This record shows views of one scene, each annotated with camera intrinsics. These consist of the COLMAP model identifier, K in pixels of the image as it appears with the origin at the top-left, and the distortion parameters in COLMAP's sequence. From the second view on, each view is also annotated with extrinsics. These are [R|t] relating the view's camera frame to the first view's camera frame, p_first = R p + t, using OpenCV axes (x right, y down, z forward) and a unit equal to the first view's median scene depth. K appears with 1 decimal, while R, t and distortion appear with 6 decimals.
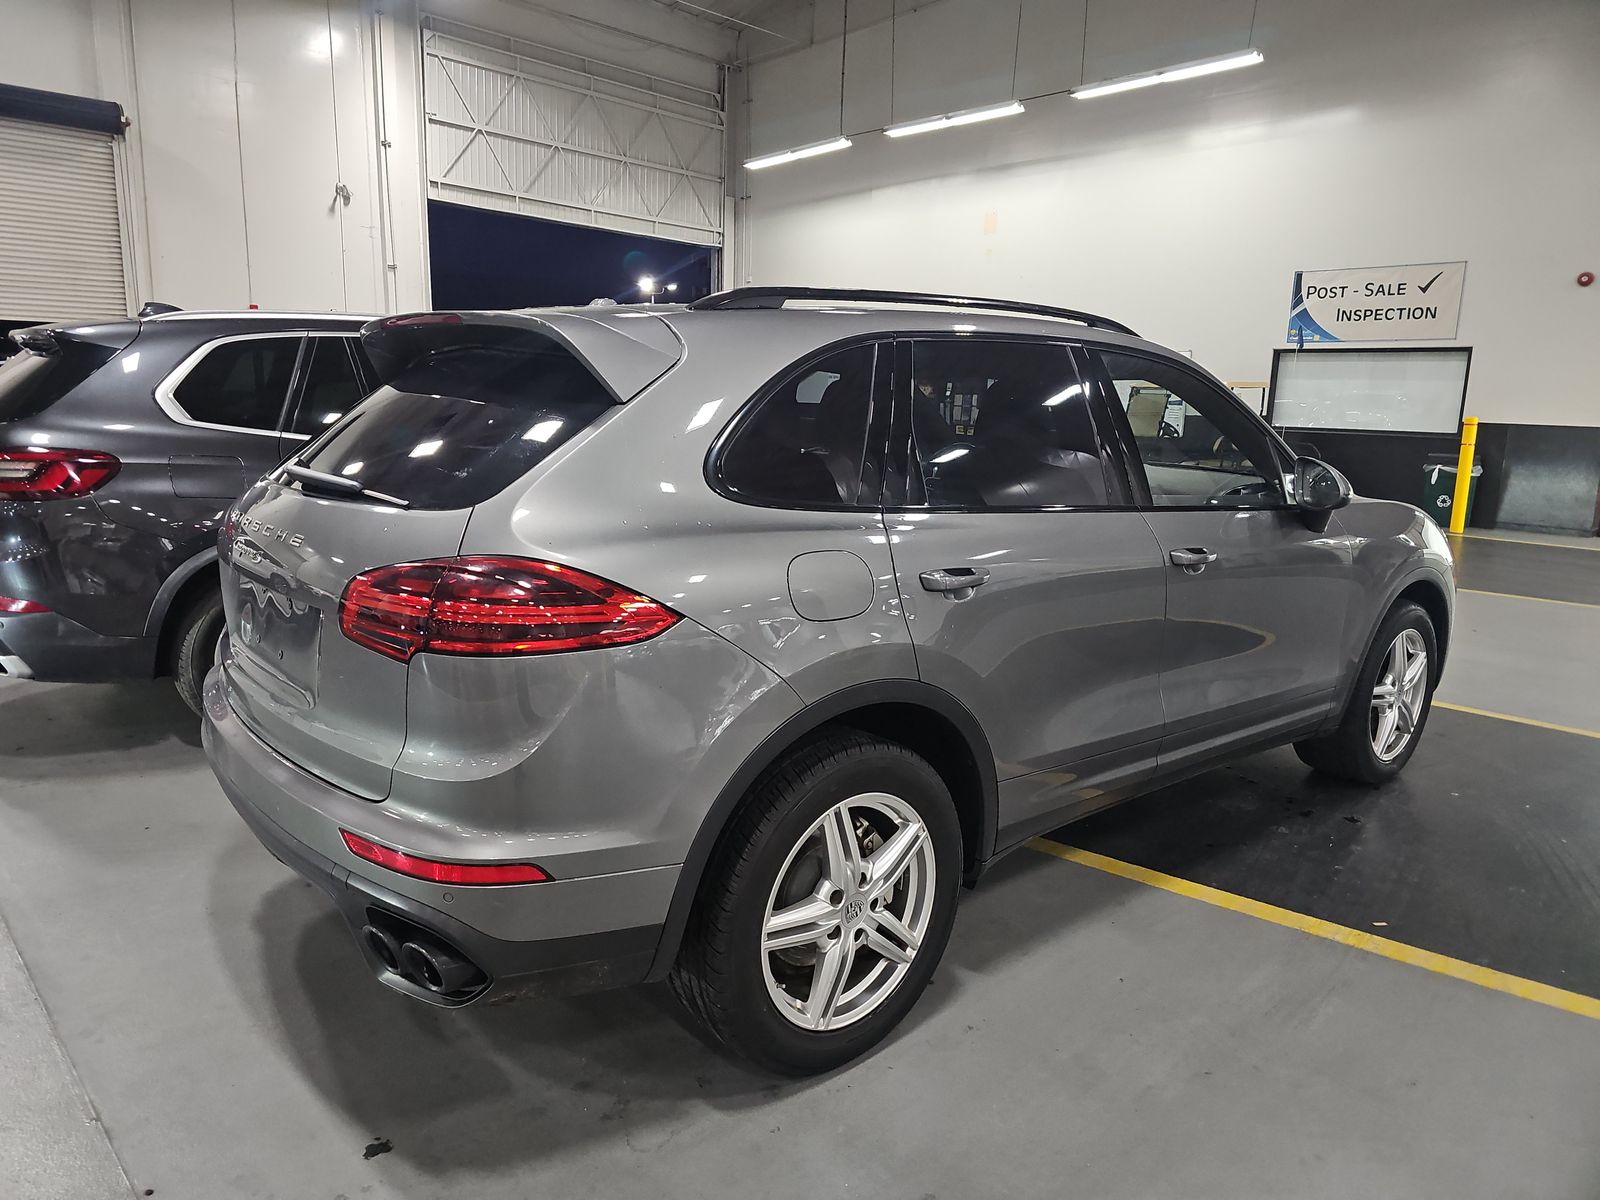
lens RADIAL K [[1079.6, 0, 788.3], [0, 1079.6, 586.0], [0, 0, 1]] dist [0.077982, -0.096552]
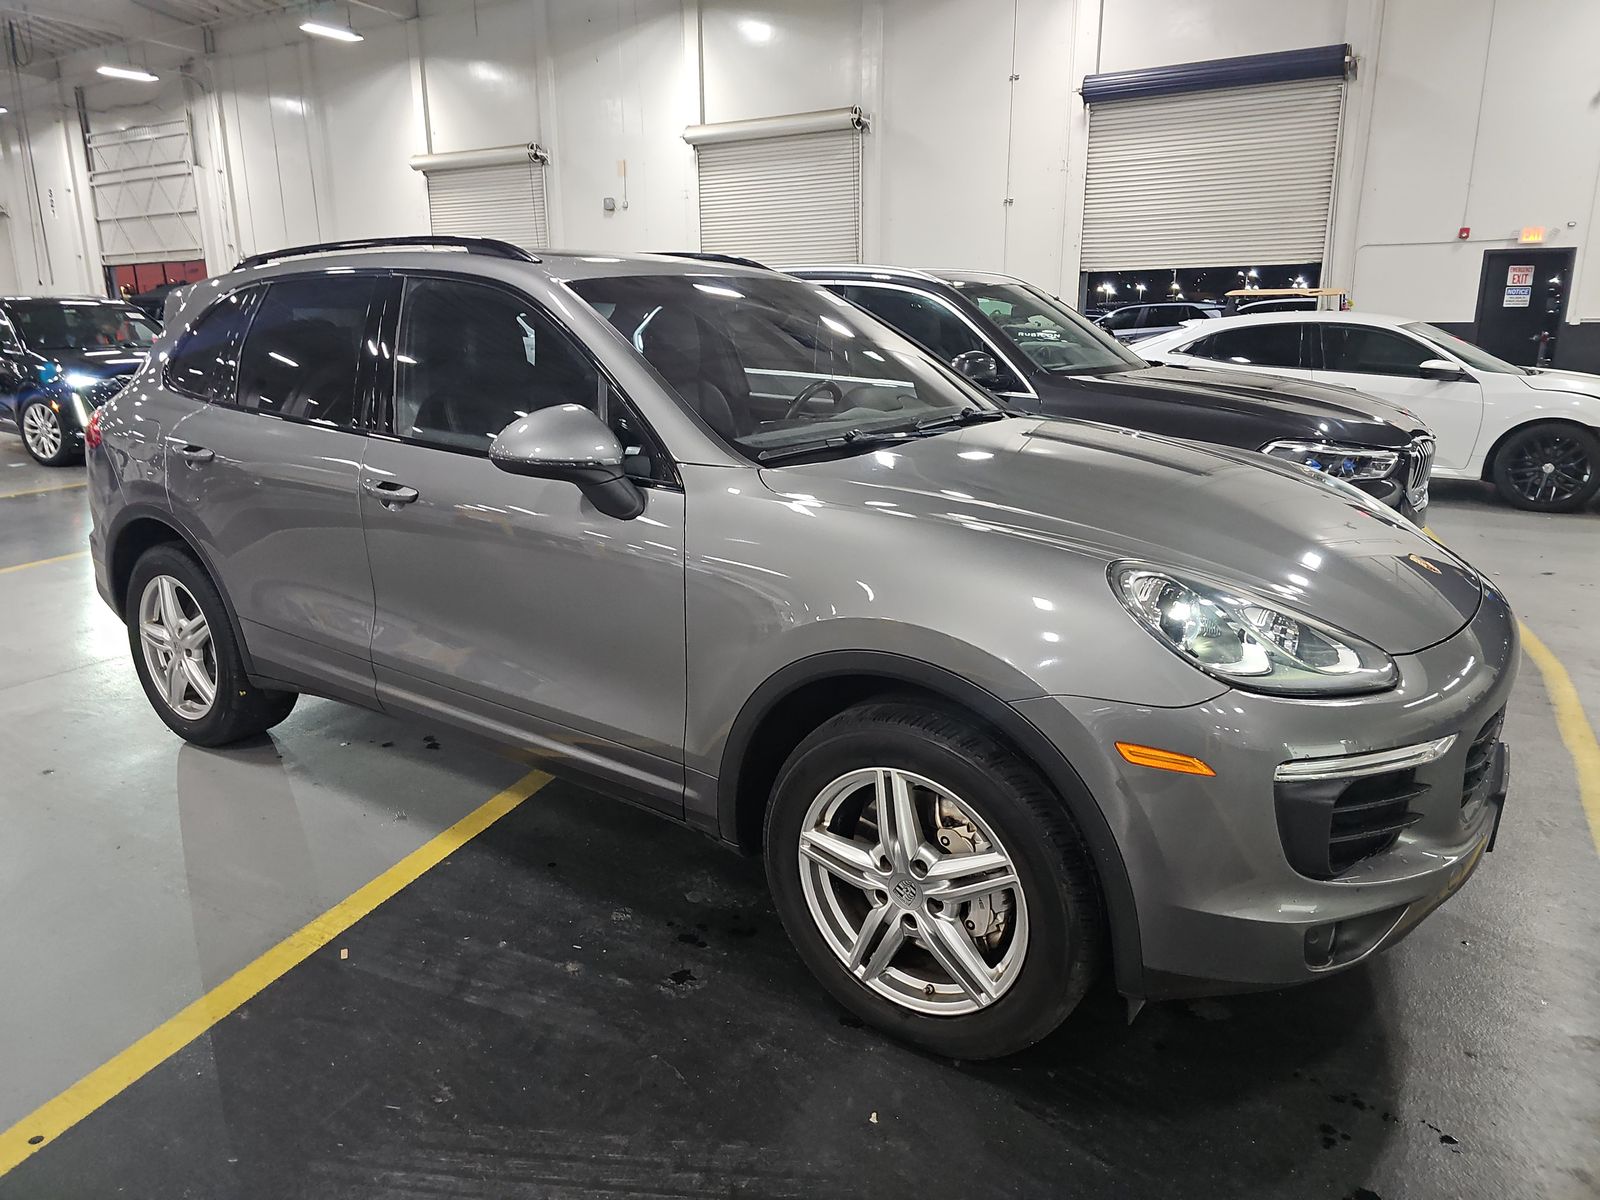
lens RADIAL K [[1008.6, 0, 801.0], [0, 1008.6, 558.5], [0, 0, 1]] dist [0.006999, 0.004360]
pose [[0.265532, 0.209126, -0.941148, 0.777218], [-0.149992, 0.973266, 0.173944, -0.107027], [0.952363, 0.094977, 0.289801, 0.647813]]
